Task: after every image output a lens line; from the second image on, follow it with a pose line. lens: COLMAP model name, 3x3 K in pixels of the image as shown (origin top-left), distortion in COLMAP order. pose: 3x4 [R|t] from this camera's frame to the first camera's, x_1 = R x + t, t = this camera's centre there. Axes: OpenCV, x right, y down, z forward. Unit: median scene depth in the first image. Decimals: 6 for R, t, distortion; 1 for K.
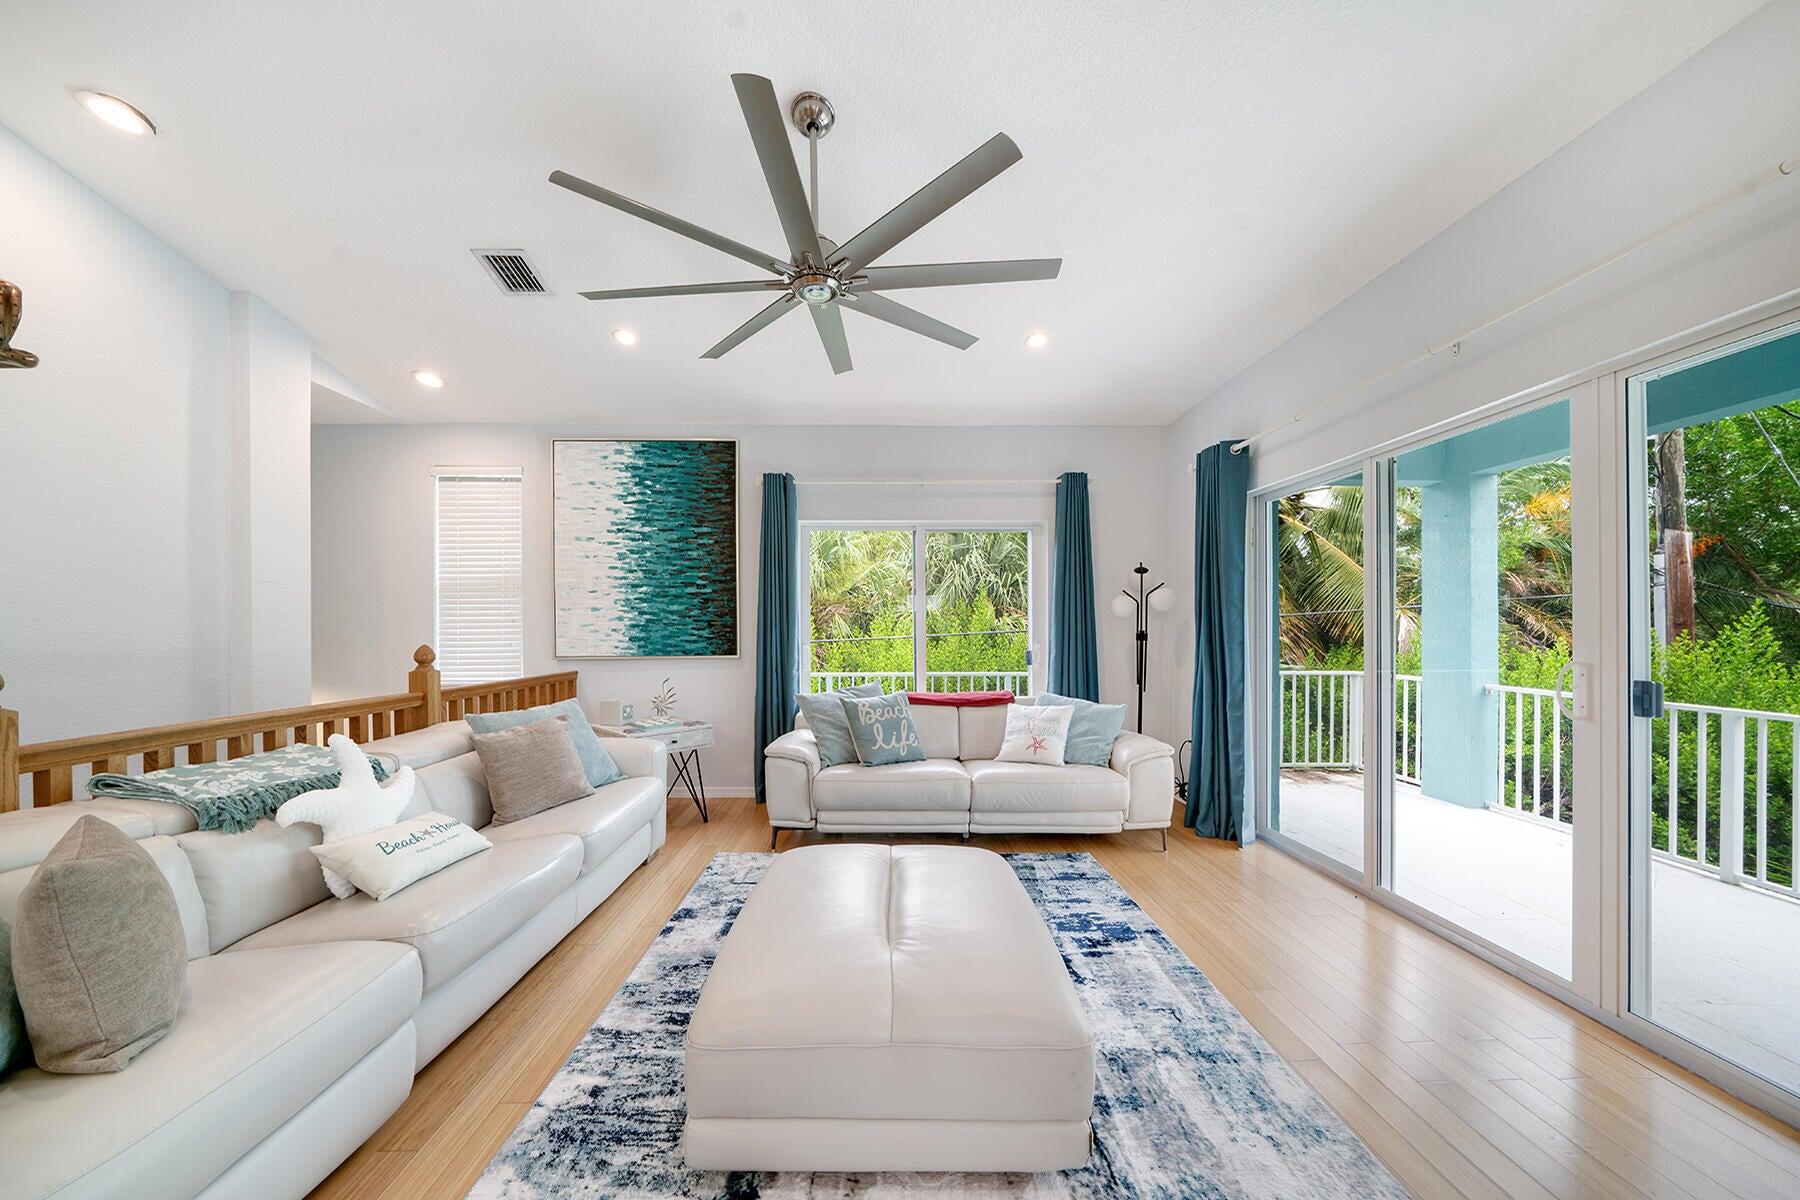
lens RADIAL K [[629.1, 0, 897.6], [0, 629.1, 631.1], [0, 0, 1]] dist [-0.004606, -0.000344]
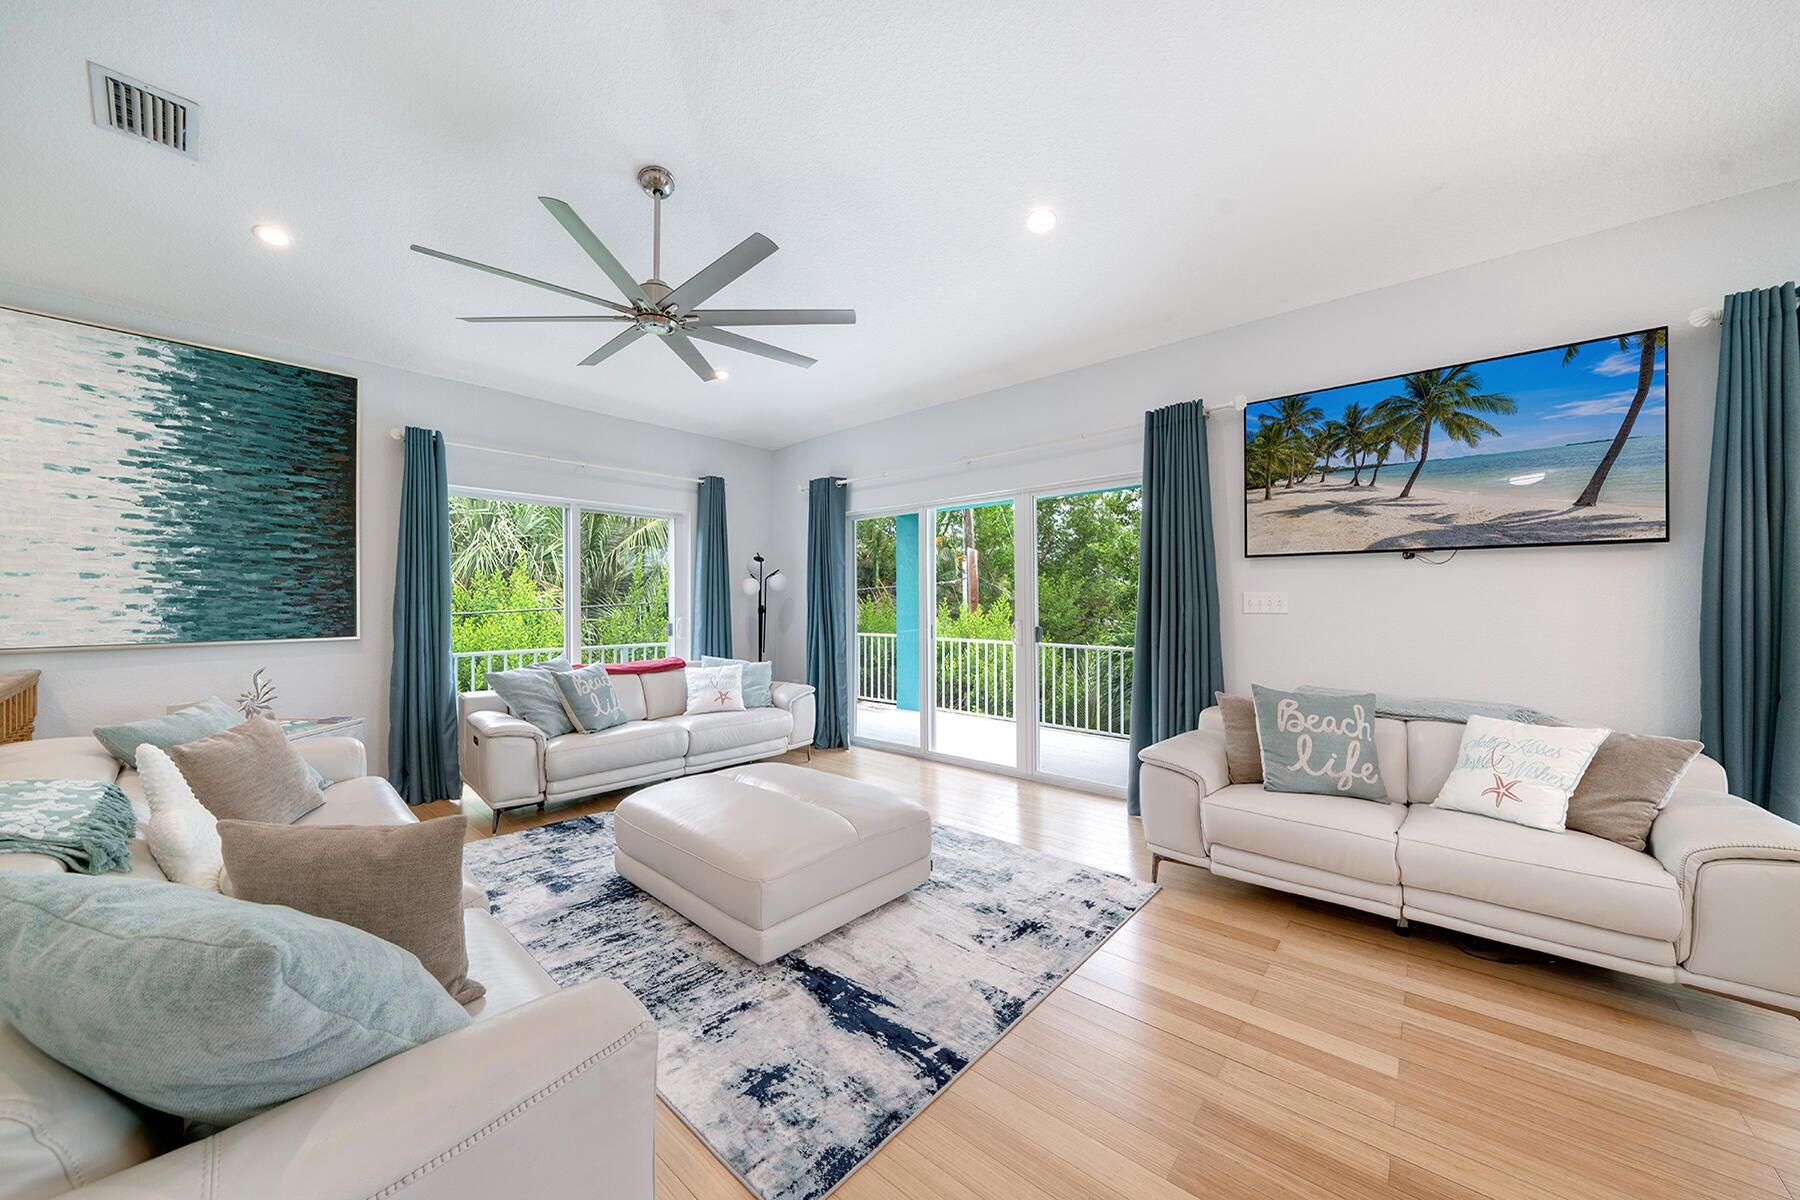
lens RADIAL K [[613.7, 0, 900.0], [0, 613.7, 600.0], [0, 0, 1]] dist [-0.007272, -0.000072]
pose [[0.677841, 0.004411, 0.735195, -0.374307], [0.002369, 0.999964, -0.008184, -0.001096], [-0.735204, 0.007290, 0.677806, -0.076098]]
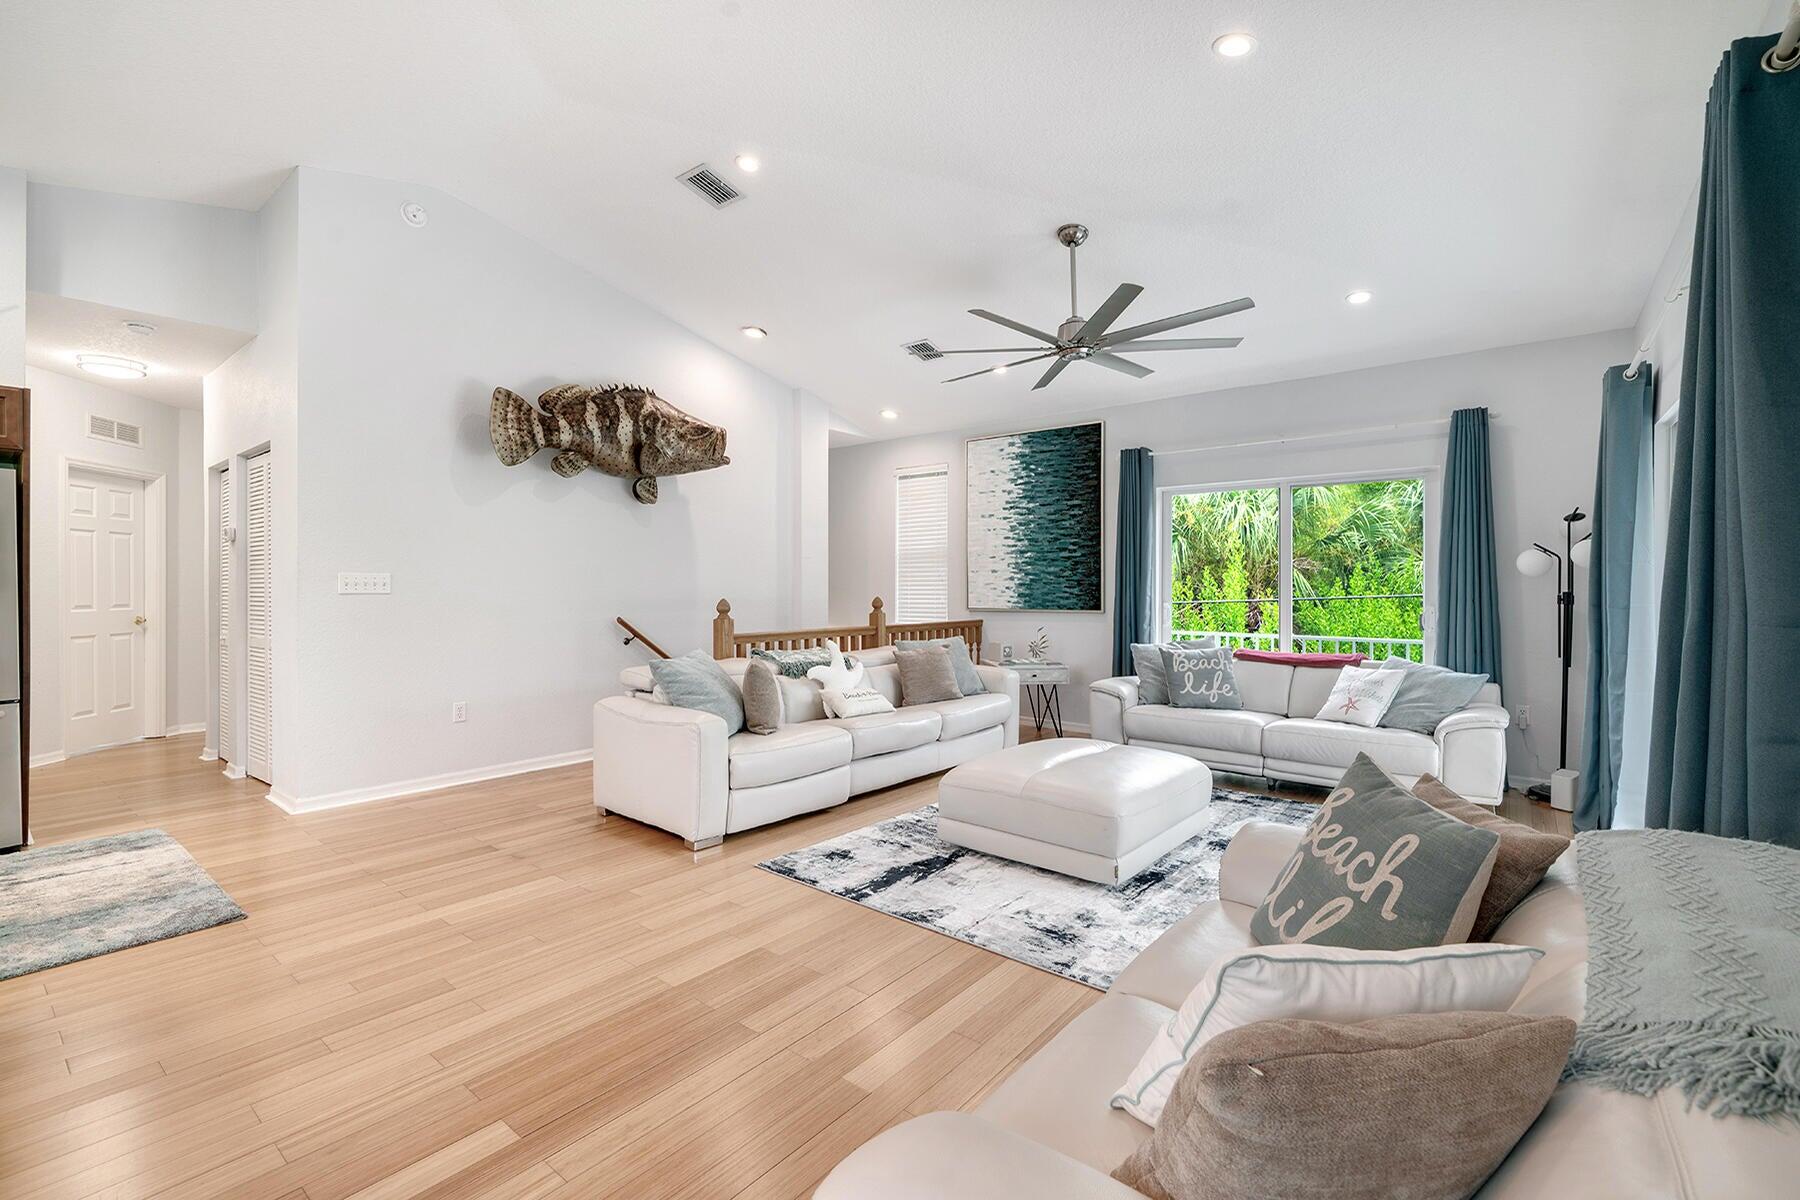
lens RADIAL K [[812.3, 0, 896.2], [0, 812.3, 594.3], [0, 0, 1]] dist [-0.012099, -0.000089]
pose [[0.769490, 0.010951, -0.638565, 0.413731], [-0.006796, 0.999937, 0.008959, -0.001637], [0.638623, -0.002554, 0.769516, -0.385118]]
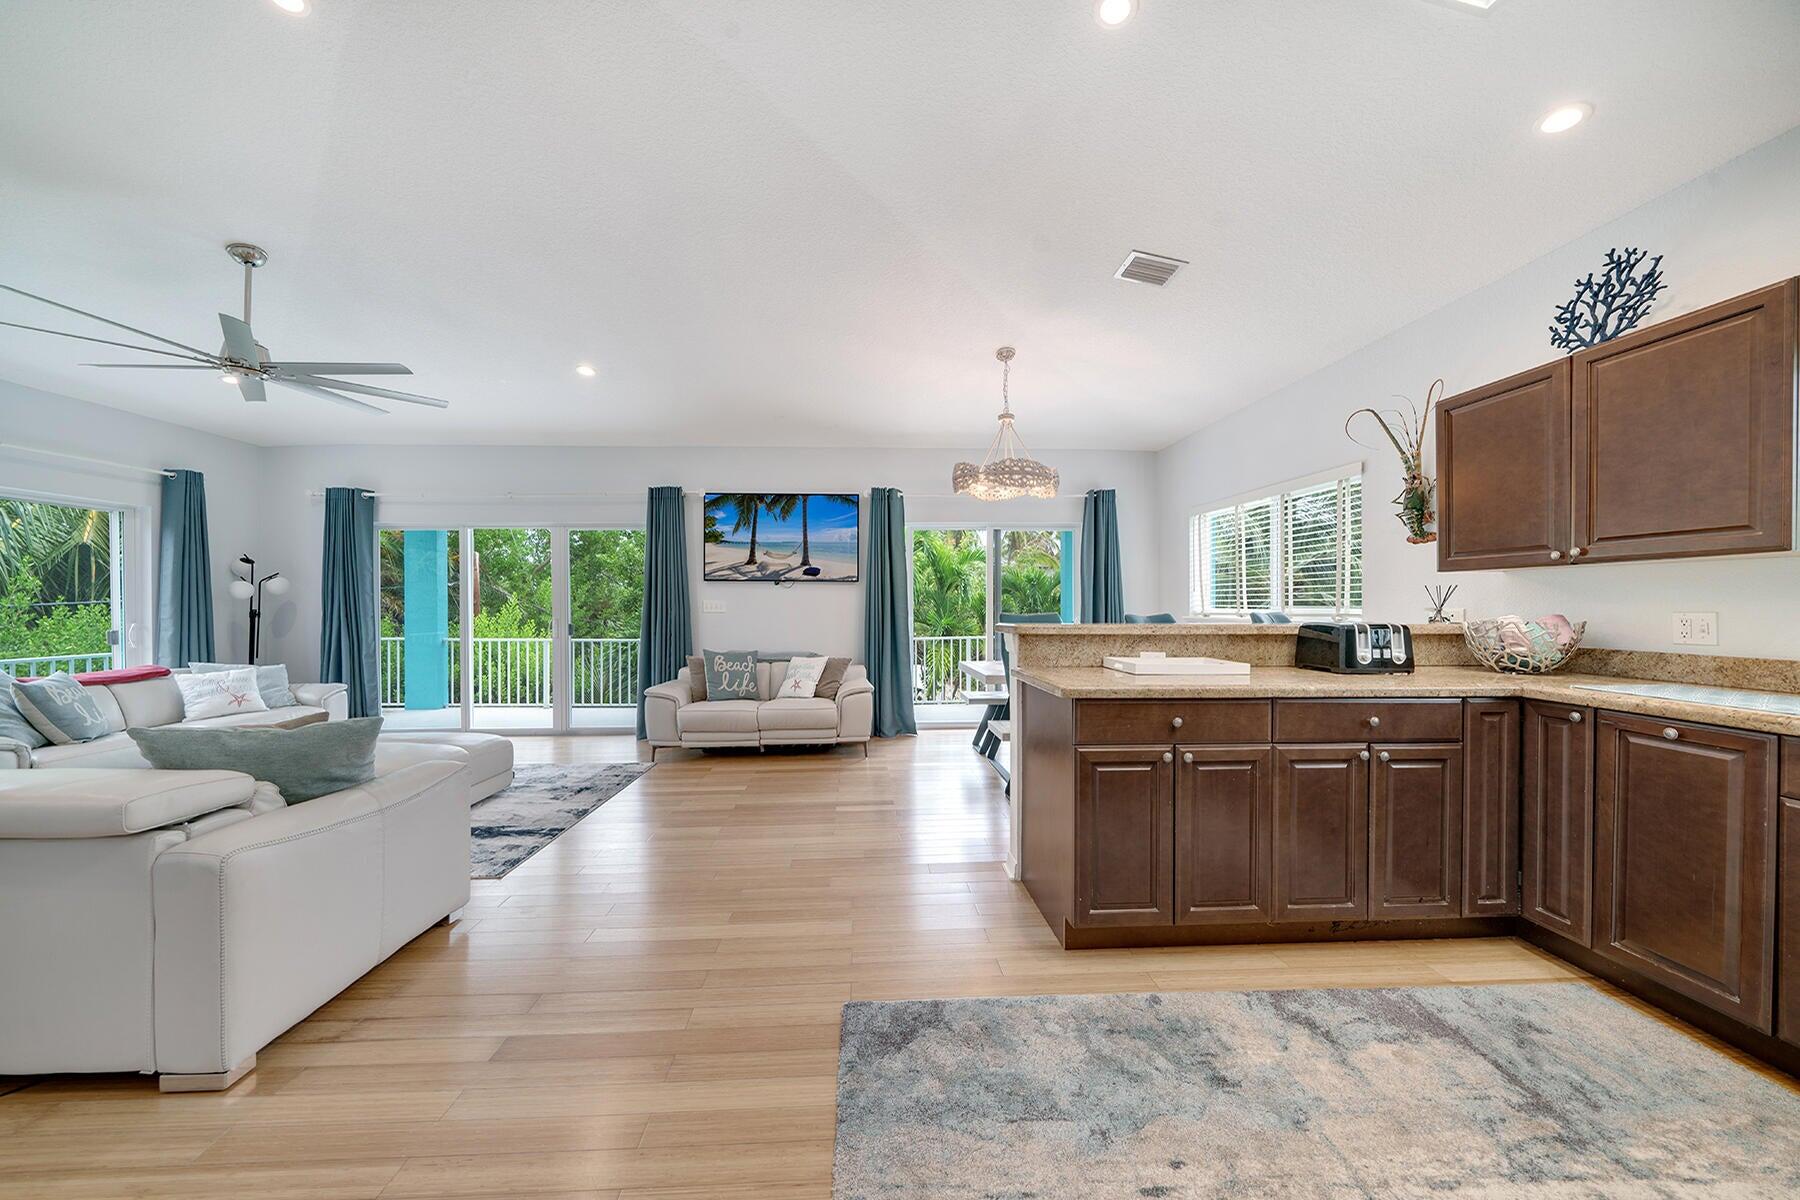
lens RADIAL K [[584.2, 0, 857.4], [0, 584.2, 605.8], [0, 0, 1]] dist [-0.000577, -0.000010]
pose [[0.015107, 0.000744, 0.999886, -0.805868], [0.004418, 0.999990, -0.000810, -0.002114], [-0.999876, 0.004430, 0.015103, -0.234302]]
